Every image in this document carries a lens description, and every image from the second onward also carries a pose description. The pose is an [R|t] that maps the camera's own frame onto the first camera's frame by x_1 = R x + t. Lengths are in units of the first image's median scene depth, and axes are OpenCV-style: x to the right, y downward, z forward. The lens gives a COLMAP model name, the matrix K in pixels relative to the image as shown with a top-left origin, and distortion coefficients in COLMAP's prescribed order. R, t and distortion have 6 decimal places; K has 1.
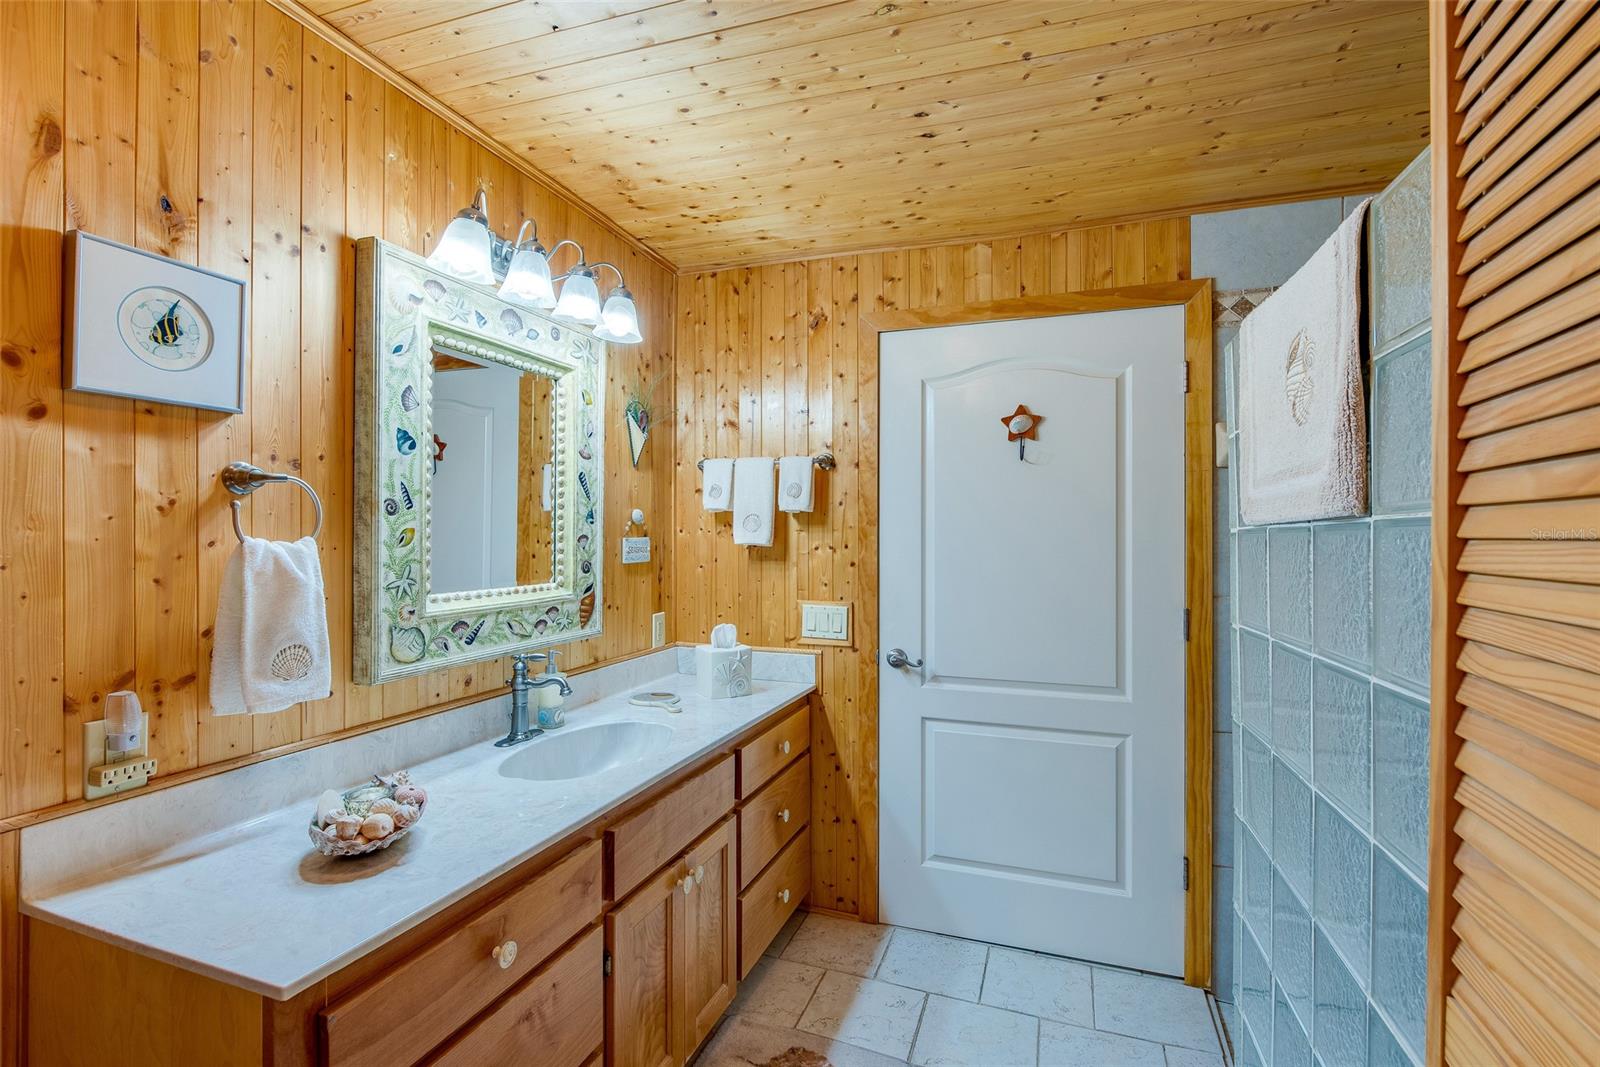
lens RADIAL K [[640.1, 0, 794.9], [0, 640.1, 526.7], [0, 0, 1]] dist [-0.010249, -0.003233]
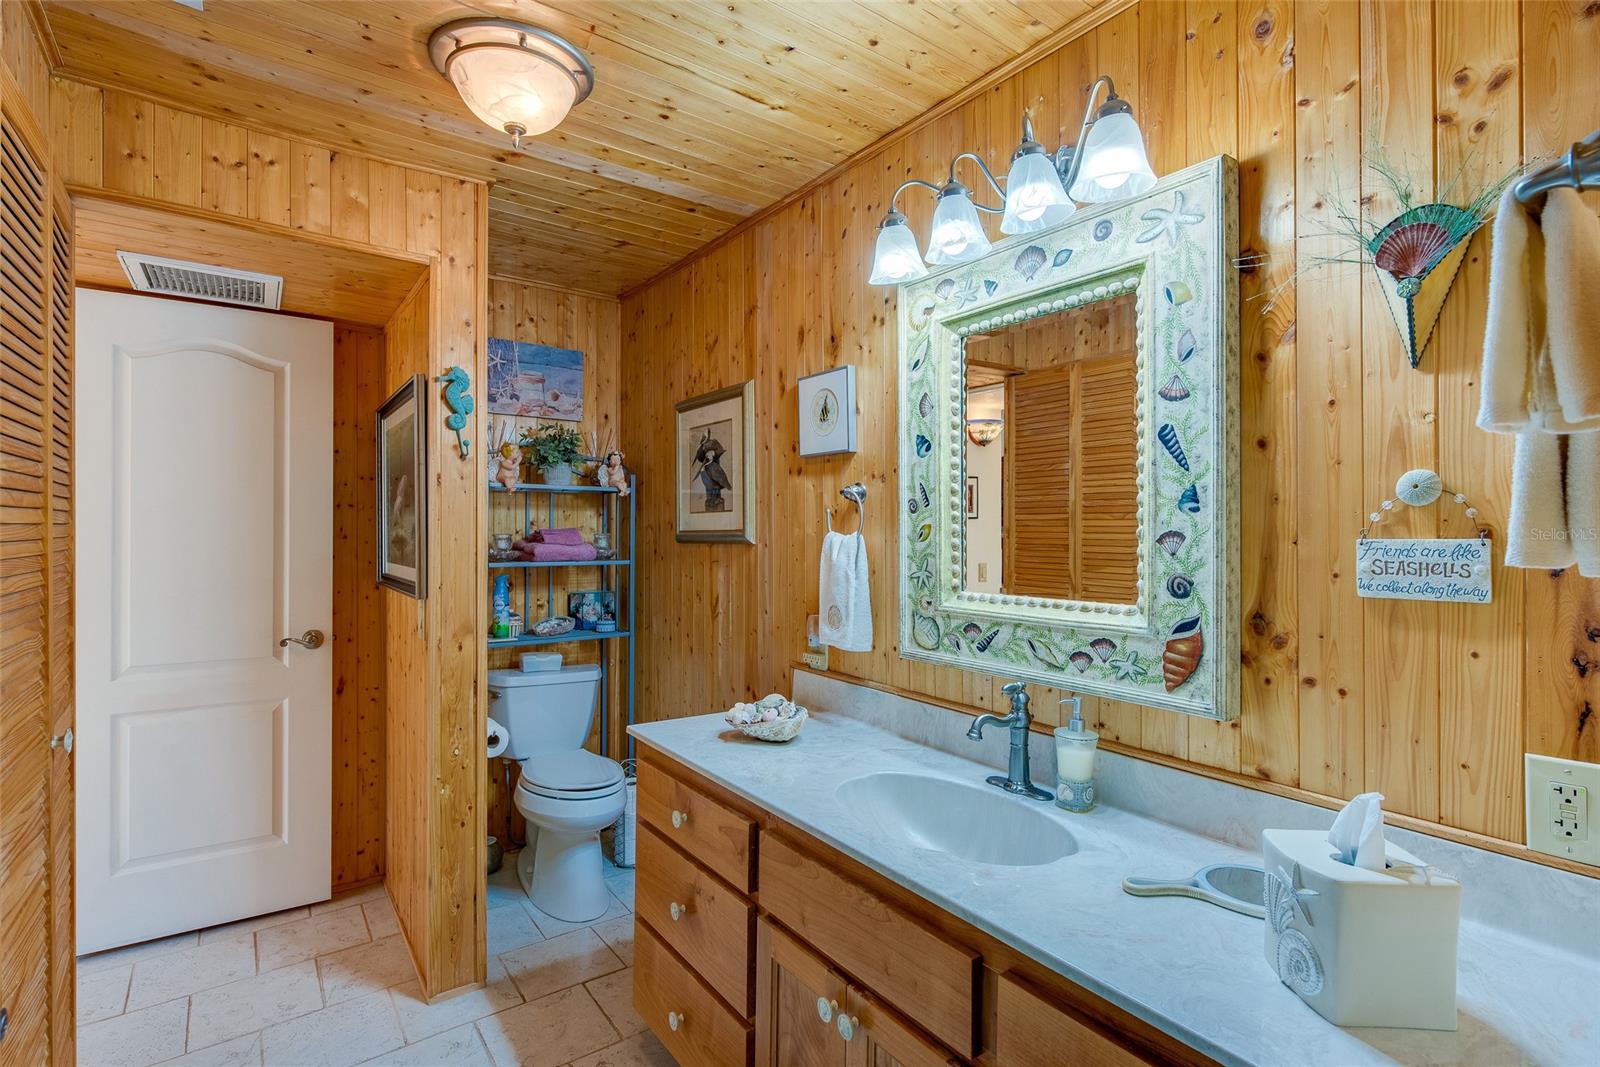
lens RADIAL K [[753.7, 0, 766.4], [0, 753.7, 523.6], [0, 0, 1]] dist [-0.001473, -0.009033]
pose [[-0.544319, -0.011276, -0.838802, 0.559229], [0.005930, 0.999833, -0.017288, 0.019402], [0.838857, -0.014384, -0.544161, 1.332840]]
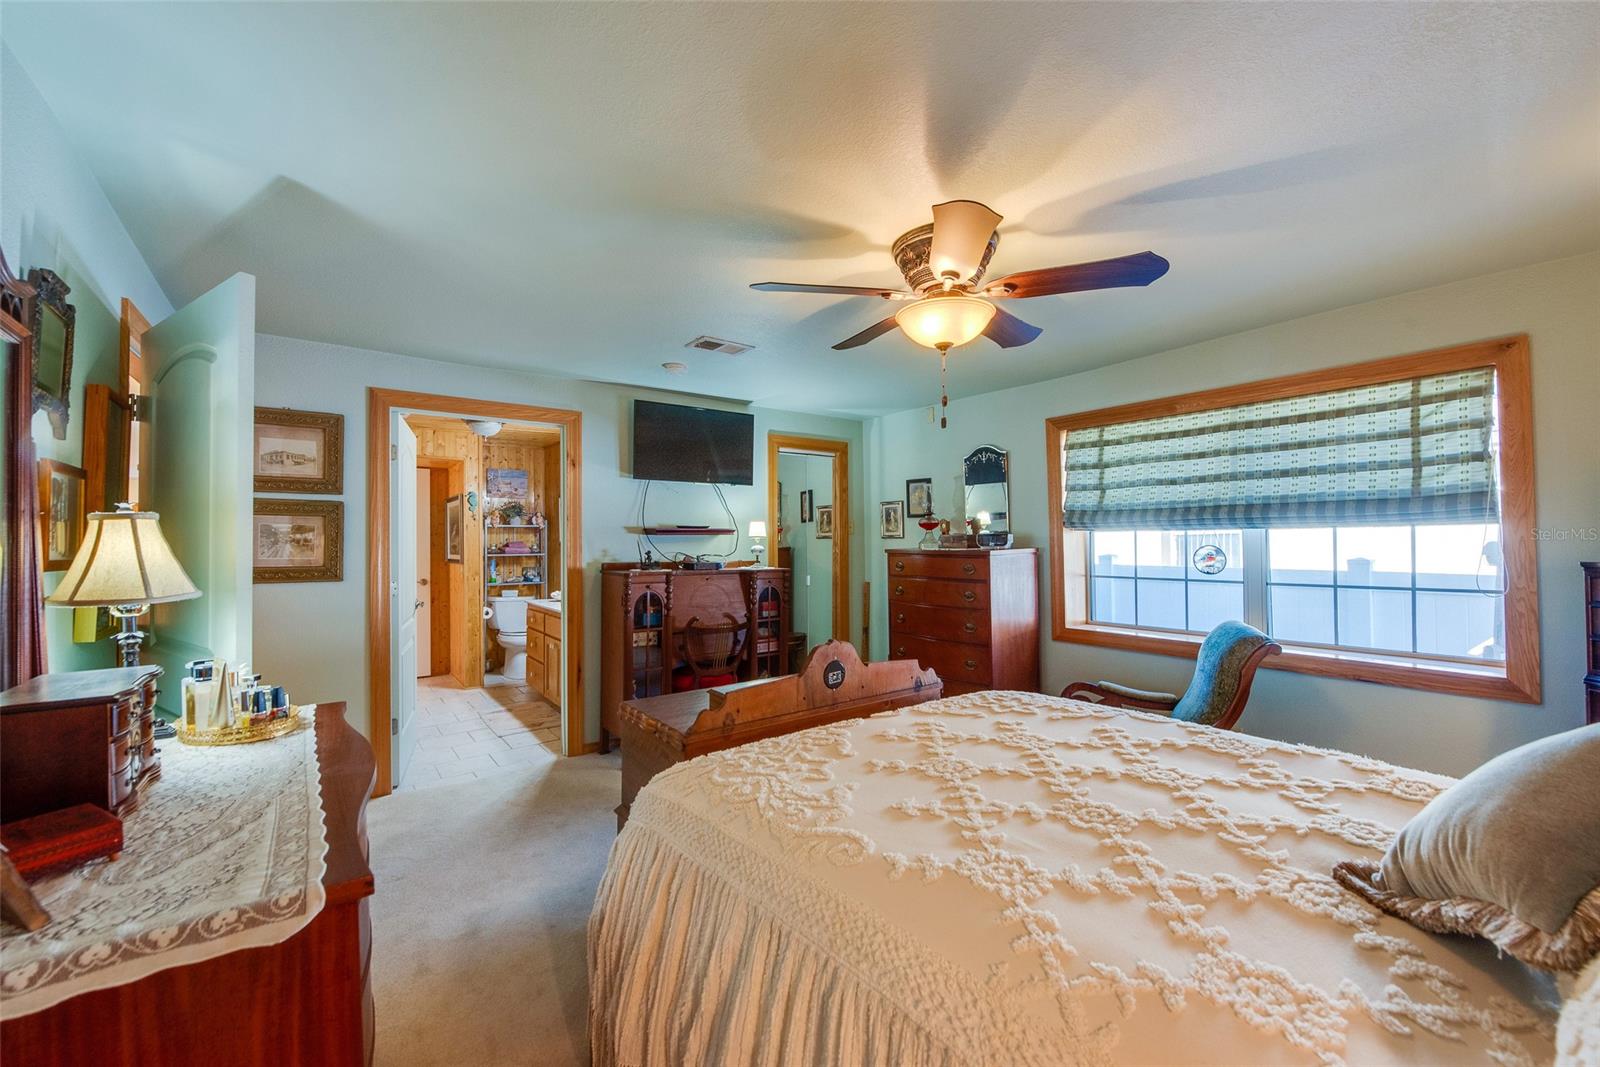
lens RADIAL K [[600.7, 0, 753.3], [0, 600.7, 531.4], [0, 0, 1]] dist [-0.000973, -0.000071]
pose [[-0.532812, -0.012094, -0.846147, 1.890204], [0.019899, 0.999442, -0.026815, 0.071093], [0.846000, -0.031125, -0.532274, 3.496914]]
